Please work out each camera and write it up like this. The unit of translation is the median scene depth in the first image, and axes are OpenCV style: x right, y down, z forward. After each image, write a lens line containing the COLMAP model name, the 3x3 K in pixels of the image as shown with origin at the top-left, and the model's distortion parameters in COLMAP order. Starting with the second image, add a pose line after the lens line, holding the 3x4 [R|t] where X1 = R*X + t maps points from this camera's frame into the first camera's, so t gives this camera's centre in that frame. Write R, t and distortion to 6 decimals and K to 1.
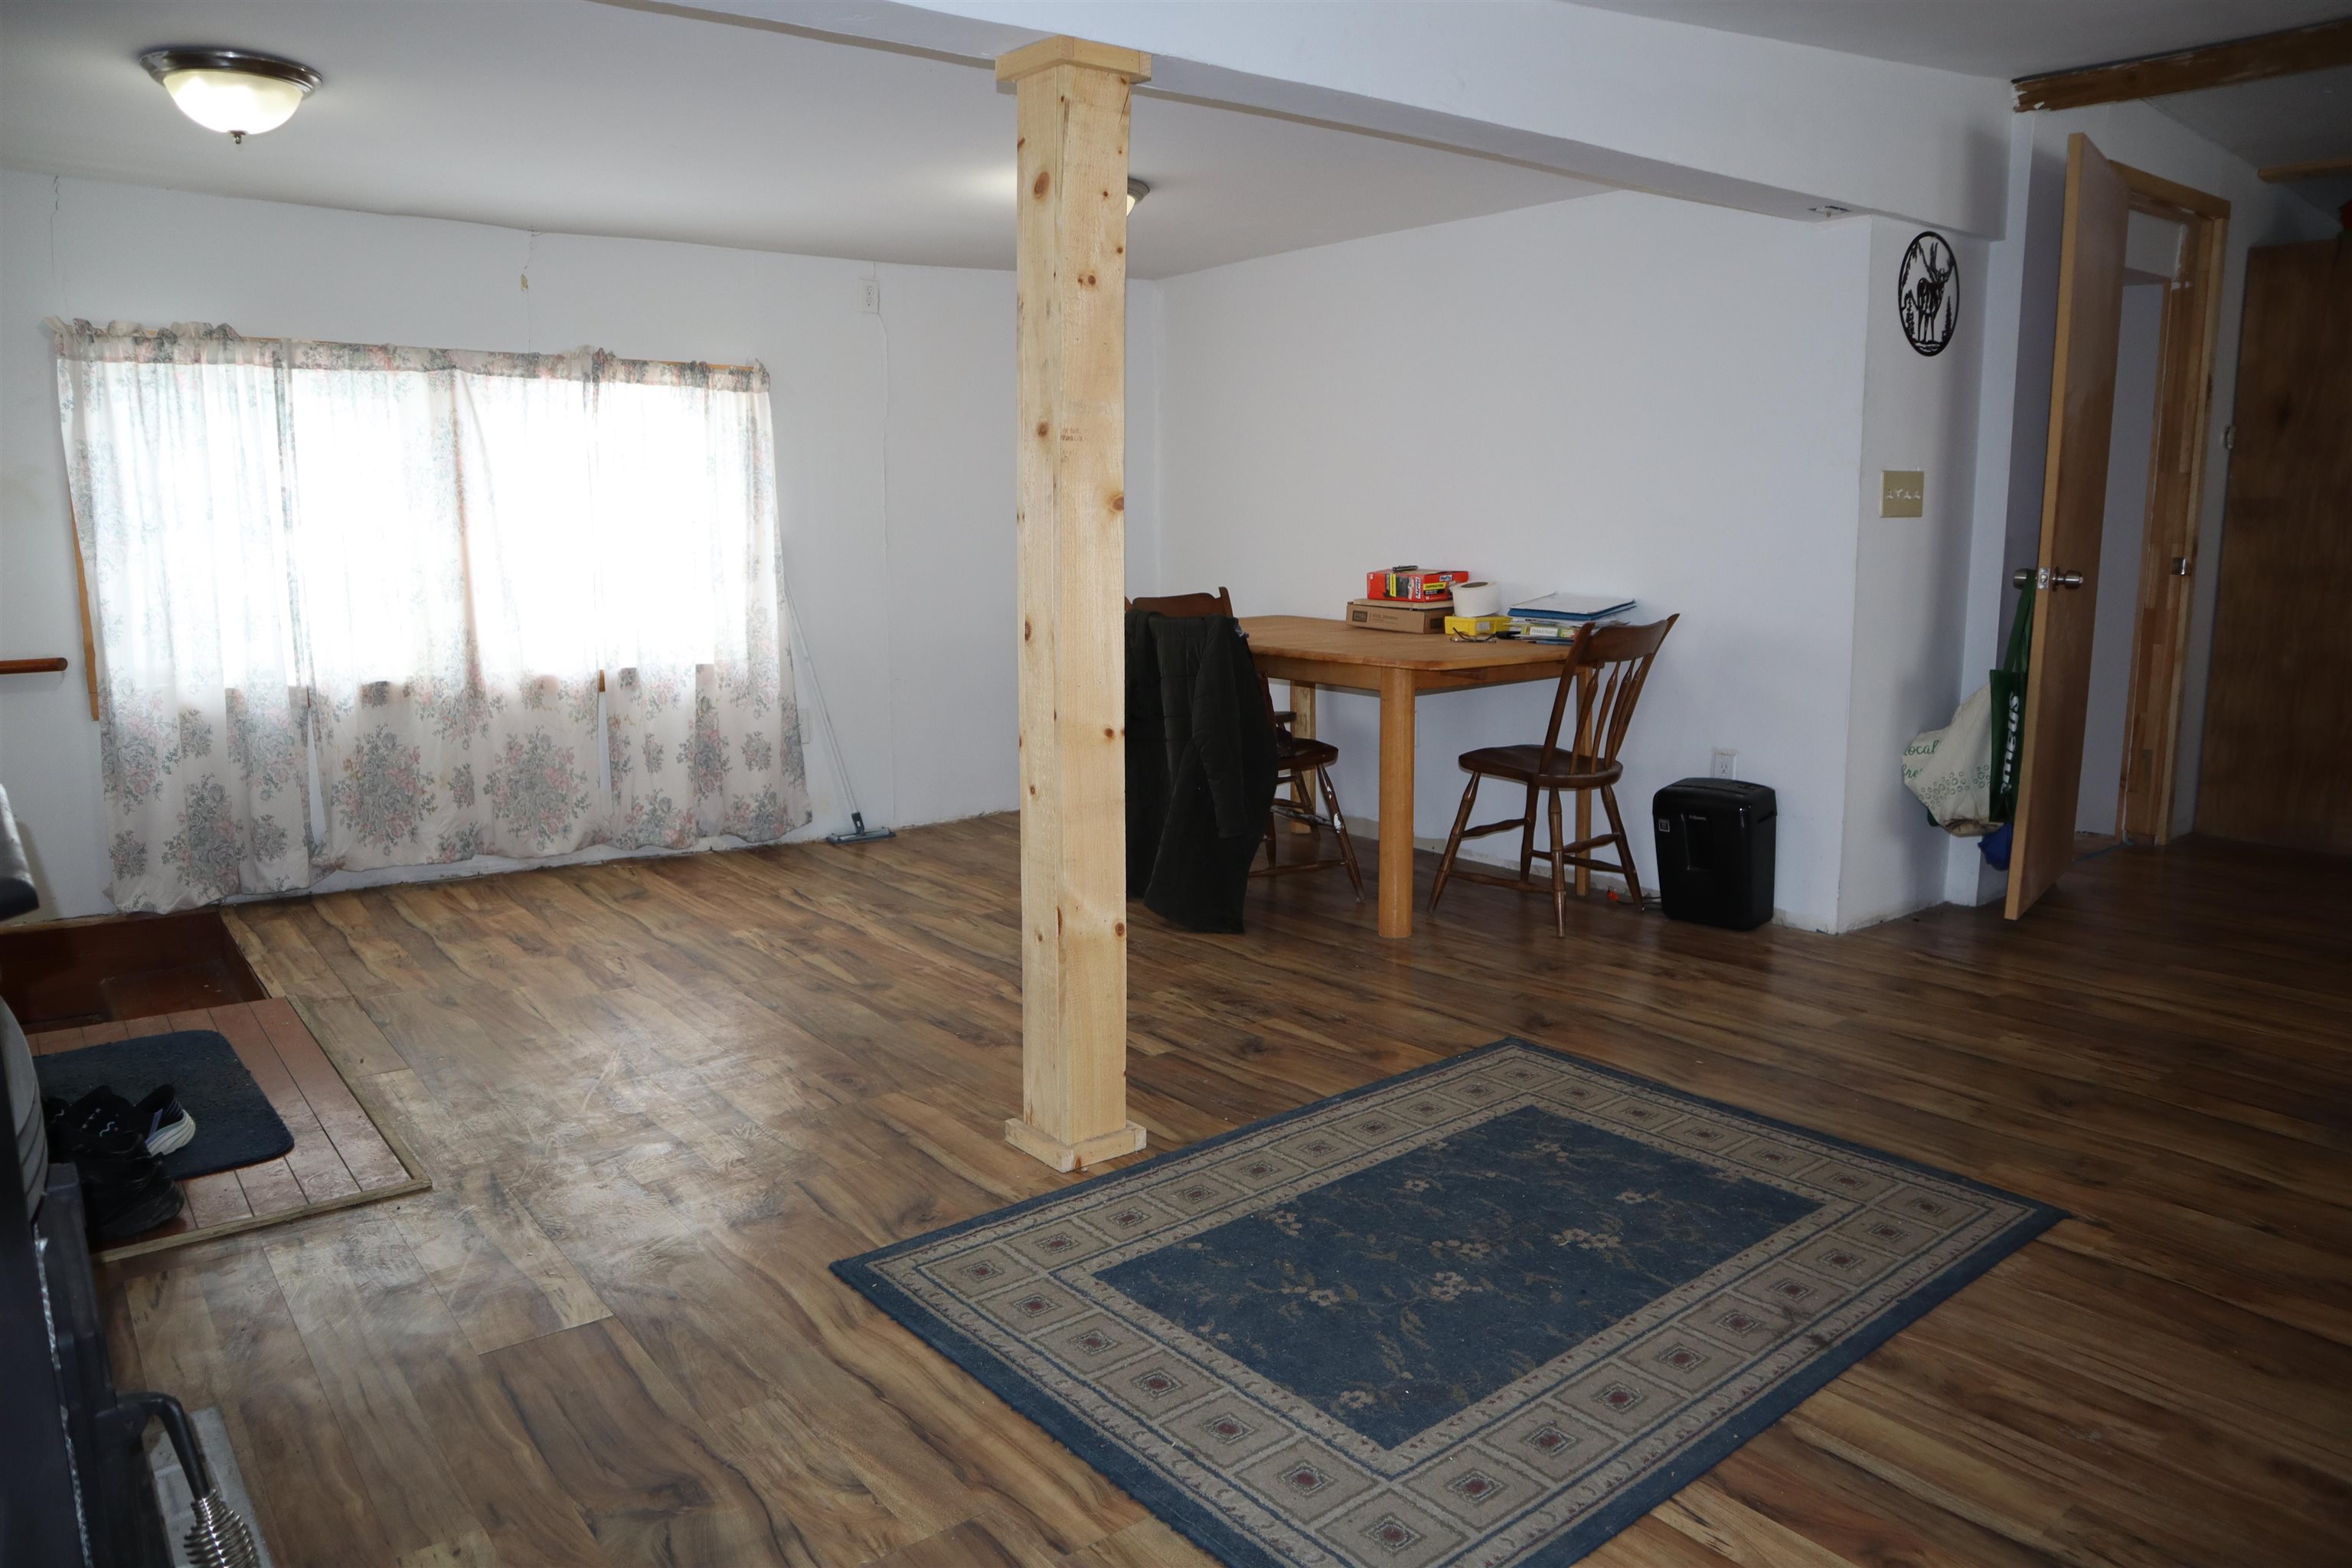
lens RADIAL K [[1623.8, 0, 1178.8], [0, 1623.8, 781.6], [0, 0, 1]] dist [-0.099996, 0.041921]
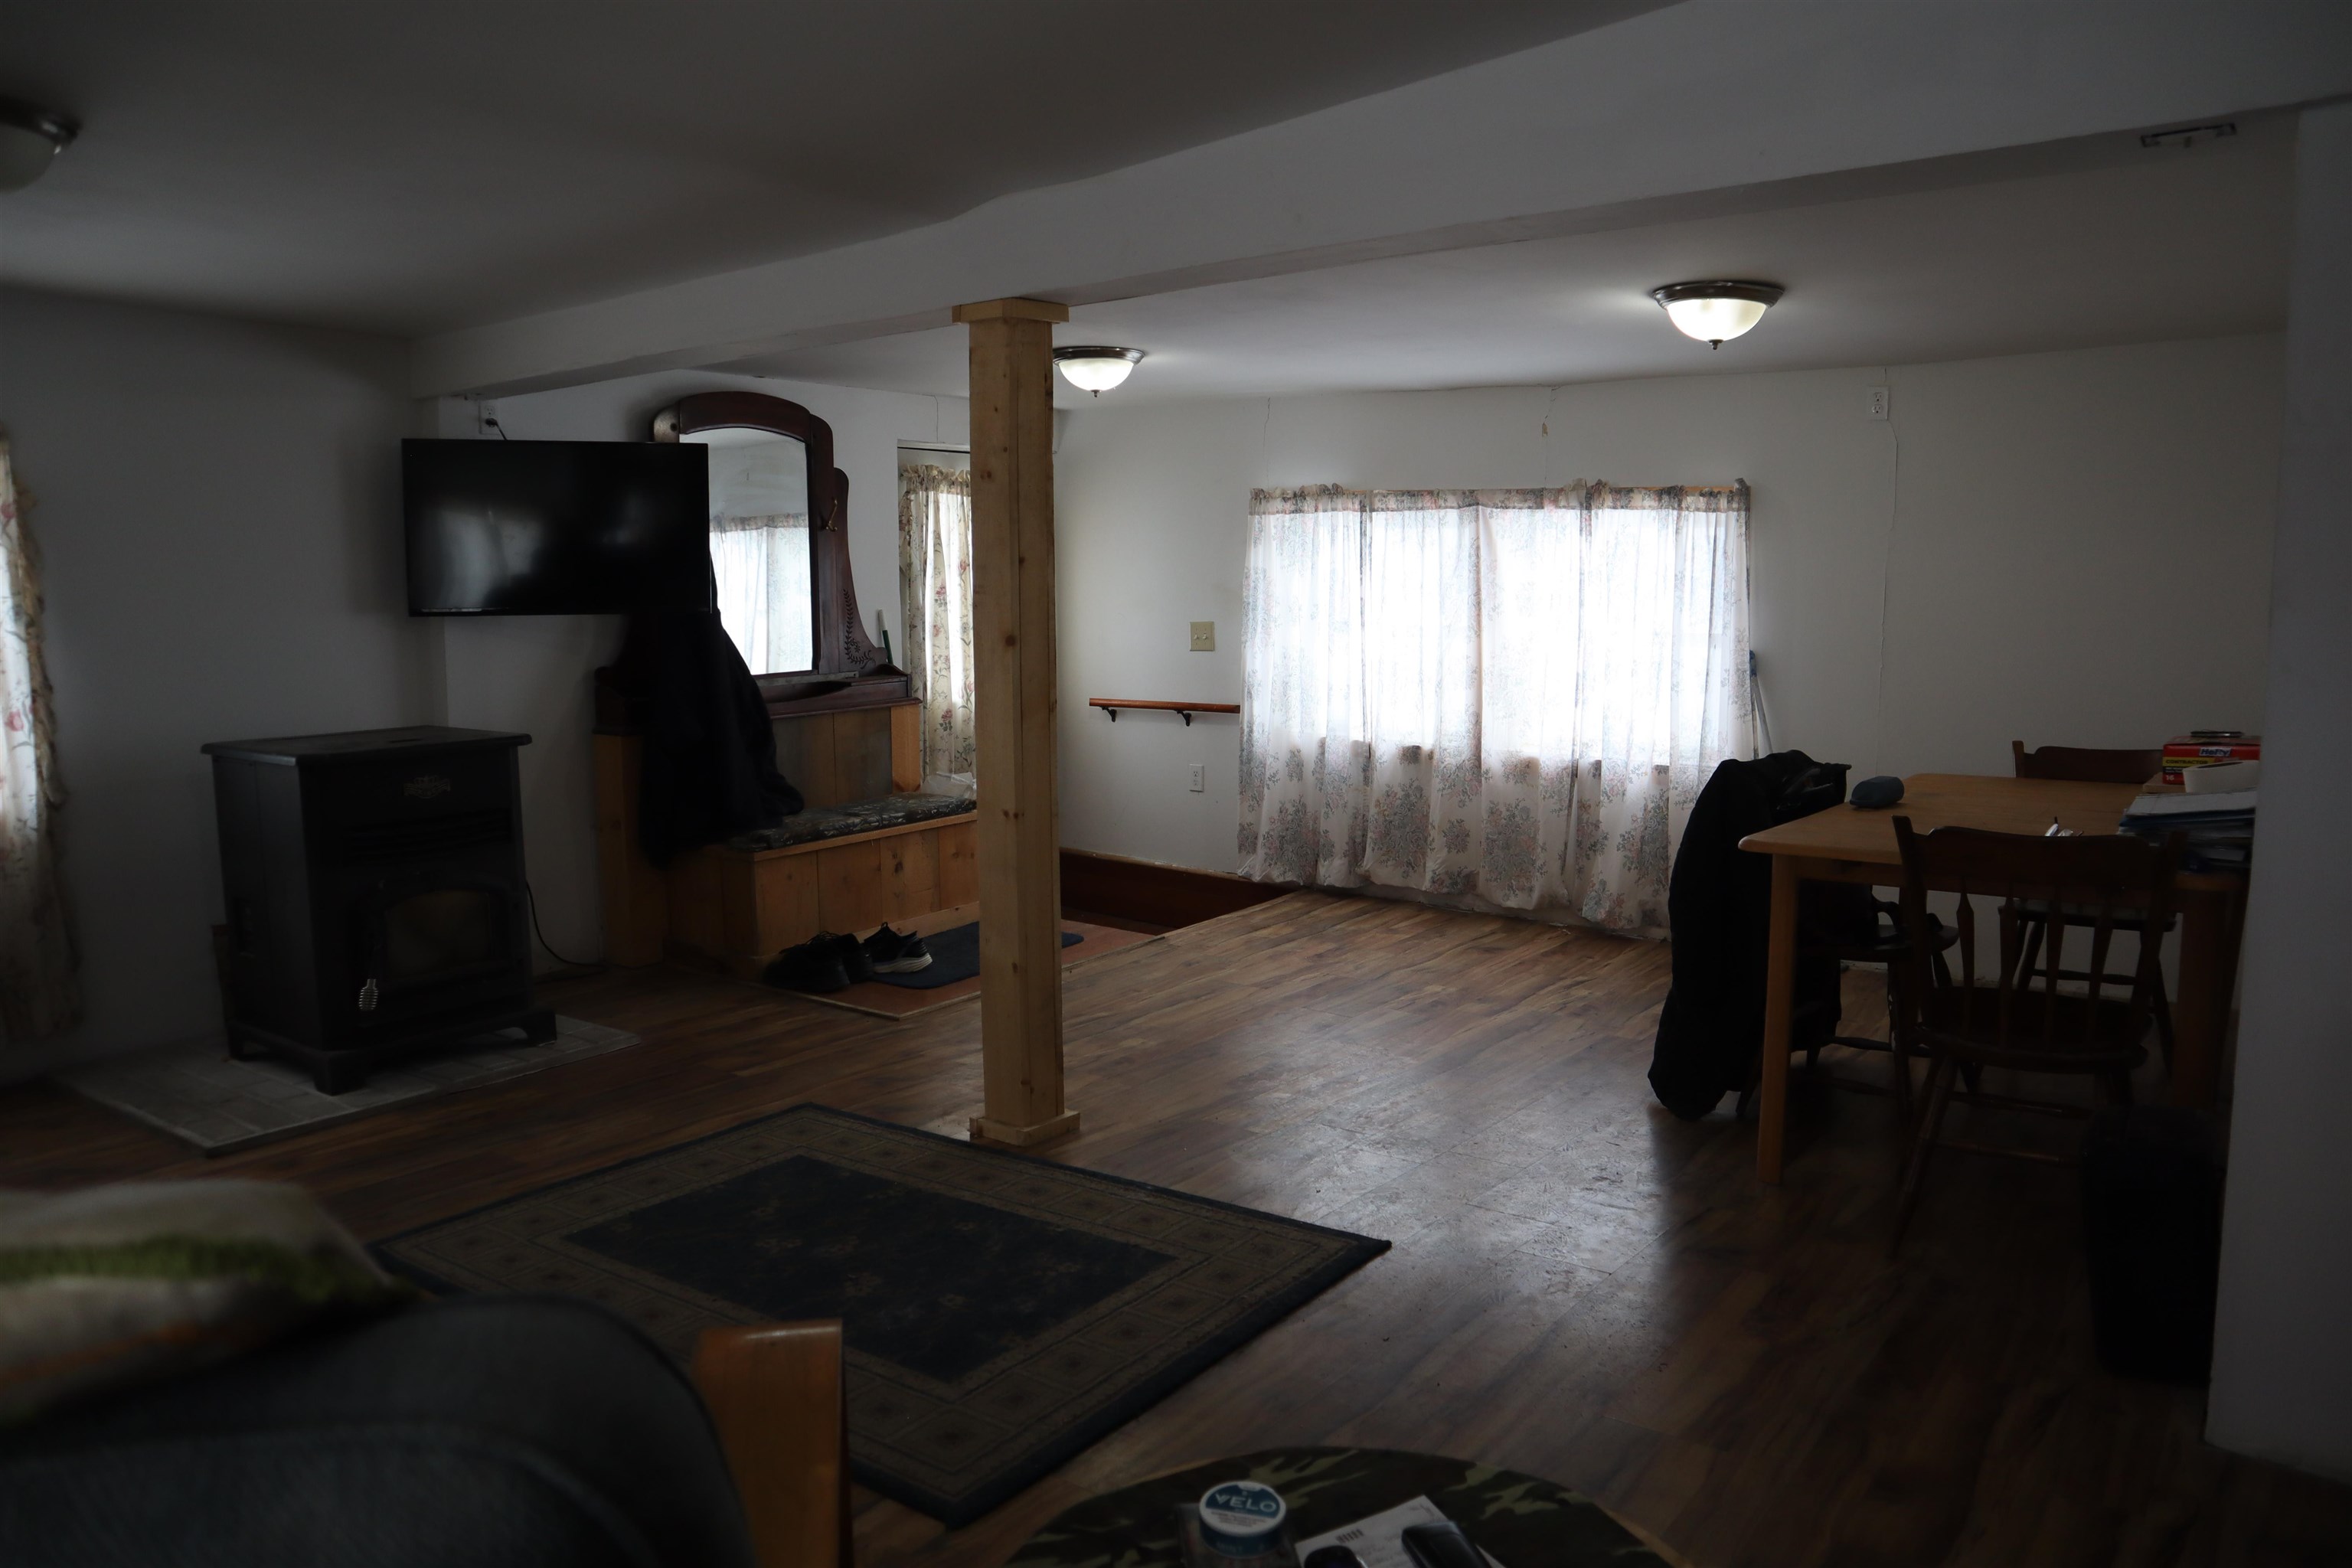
lens RADIAL K [[1623.8, 0, 1184.7], [0, 1623.8, 796.3], [0, 0, 1]] dist [-0.099996, 0.041921]
pose [[0.267947, 0.123891, -0.955435, 0.813068], [-0.159426, 0.983727, 0.082850, -0.114654], [0.950151, 0.130122, 0.283339, 0.499126]]
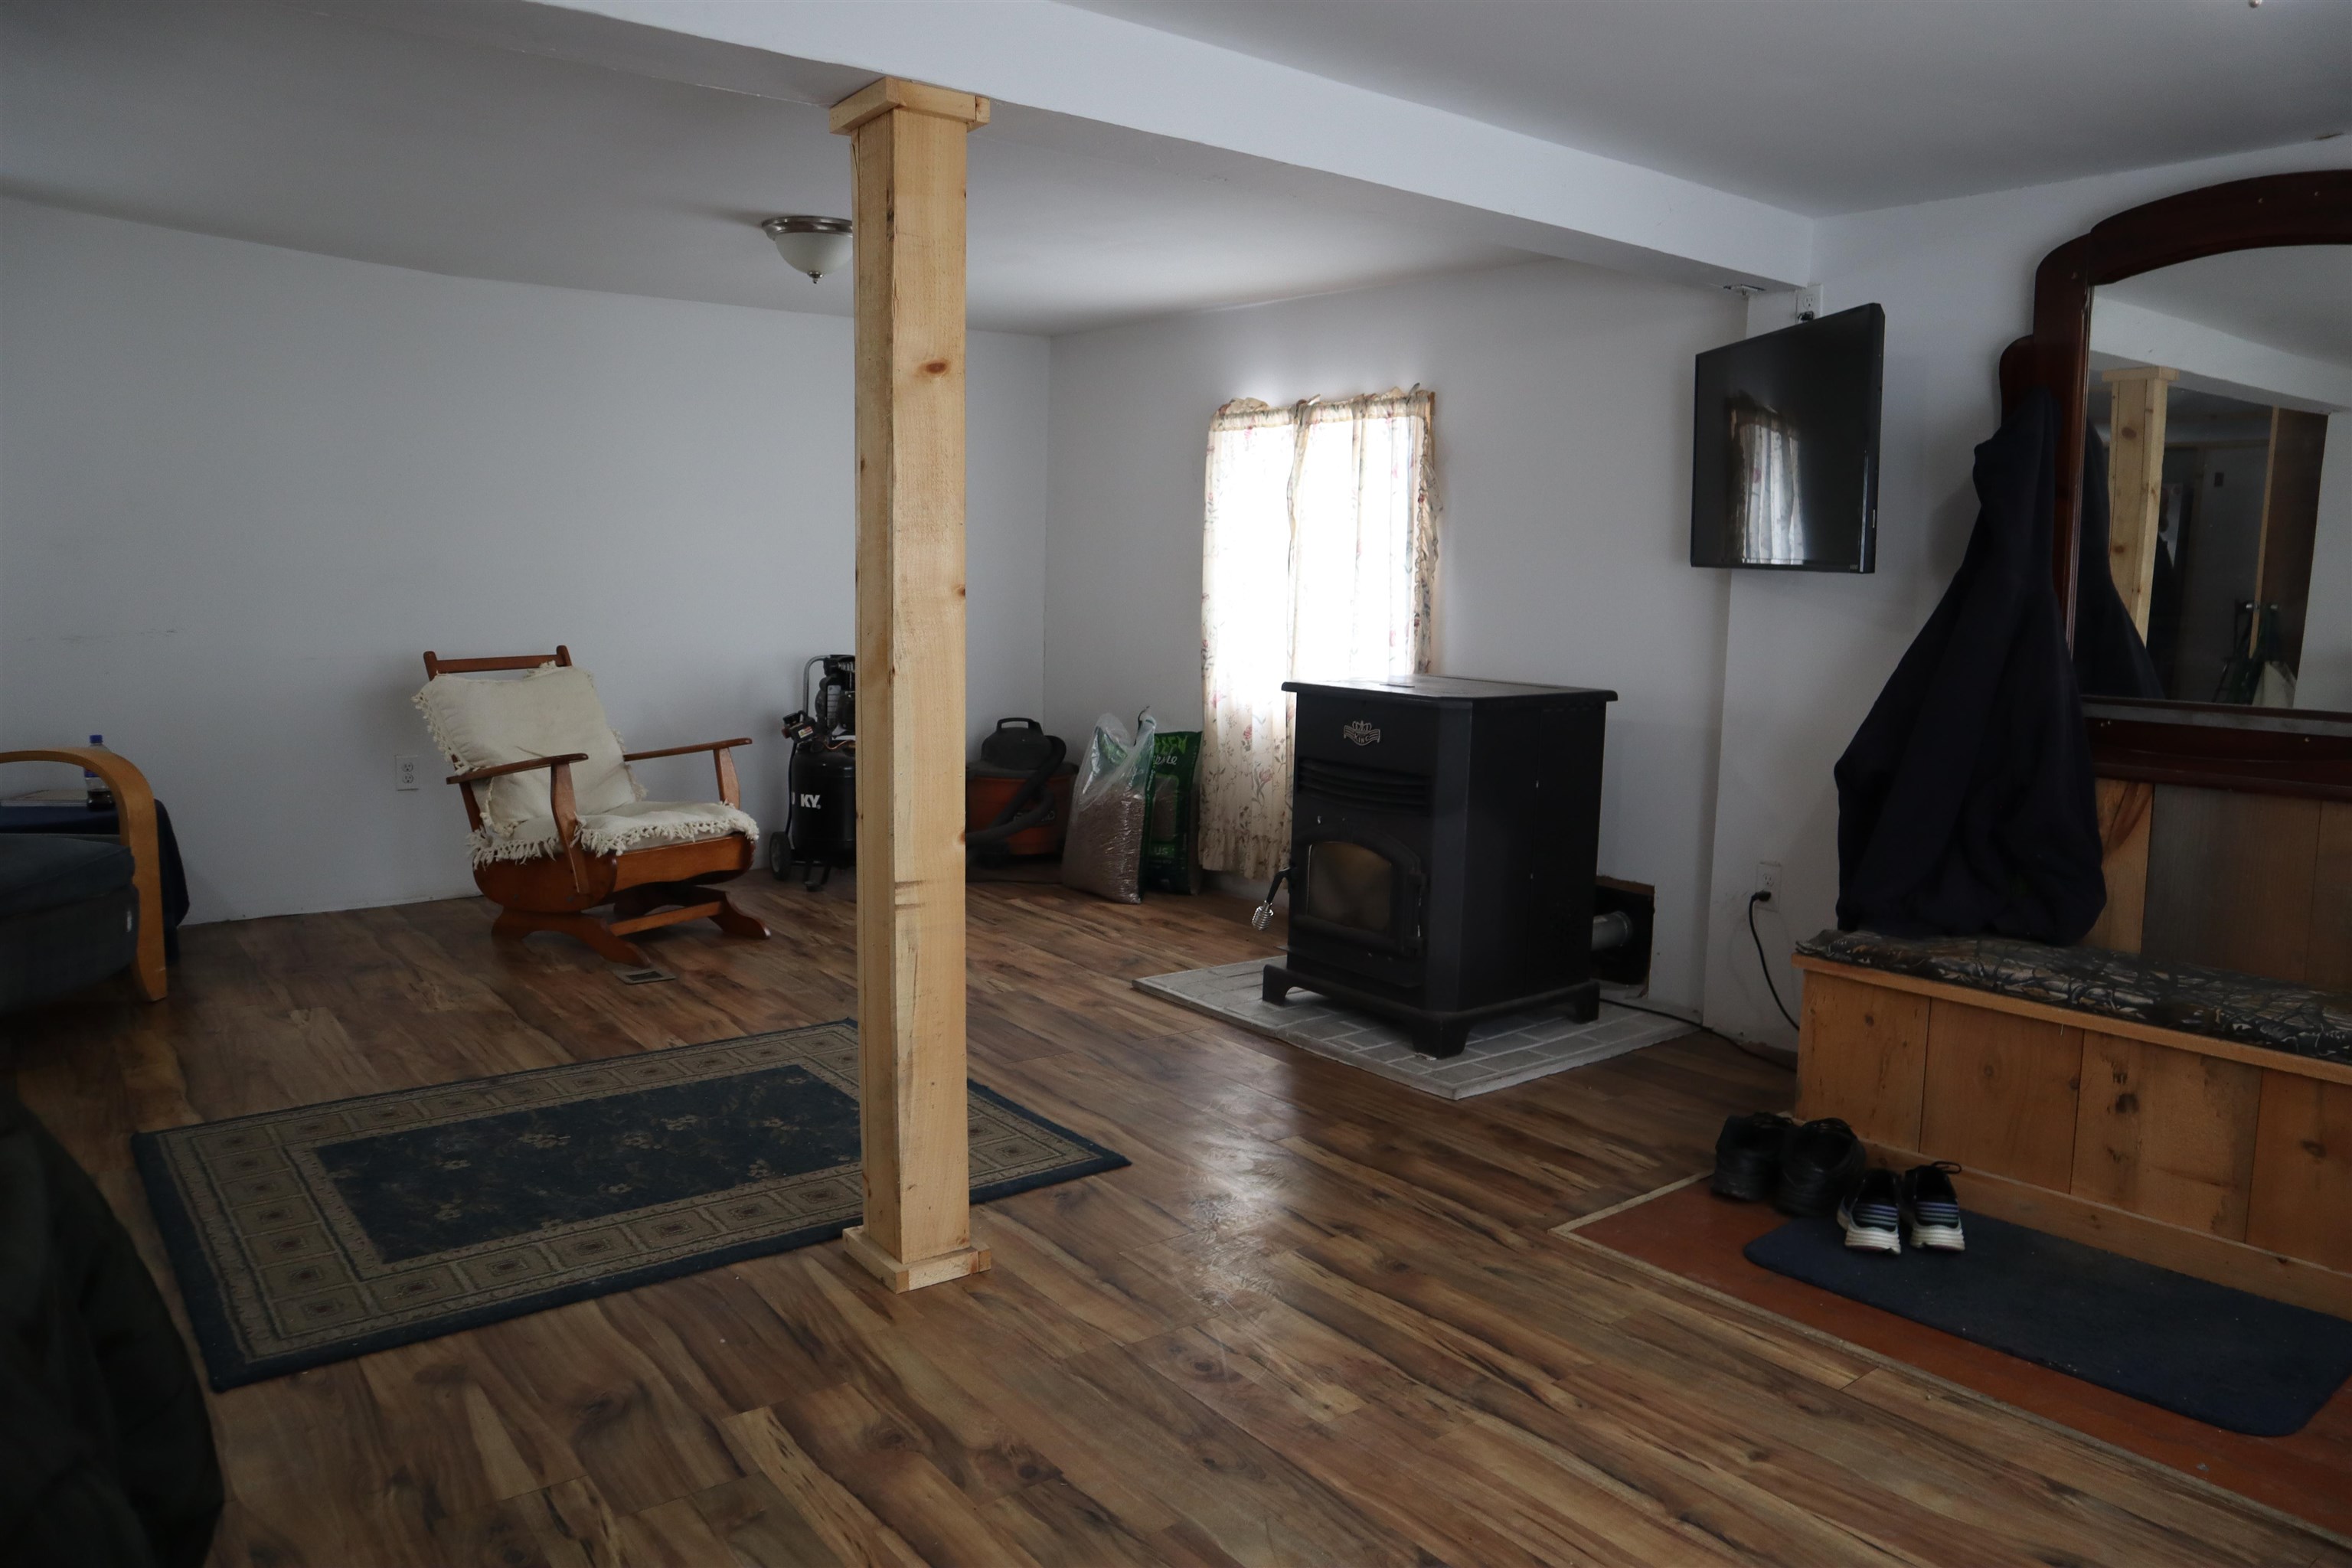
lens RADIAL K [[1623.8, 0, 1177.0], [0, 1623.8, 777.7], [0, 0, 1]] dist [-0.099996, 0.041921]
pose [[-0.999815, -0.018294, 0.005922, -0.149299], [-0.015686, 0.954104, 0.299064, -0.222215], [-0.011121, 0.298915, -0.954215, 1.247993]]
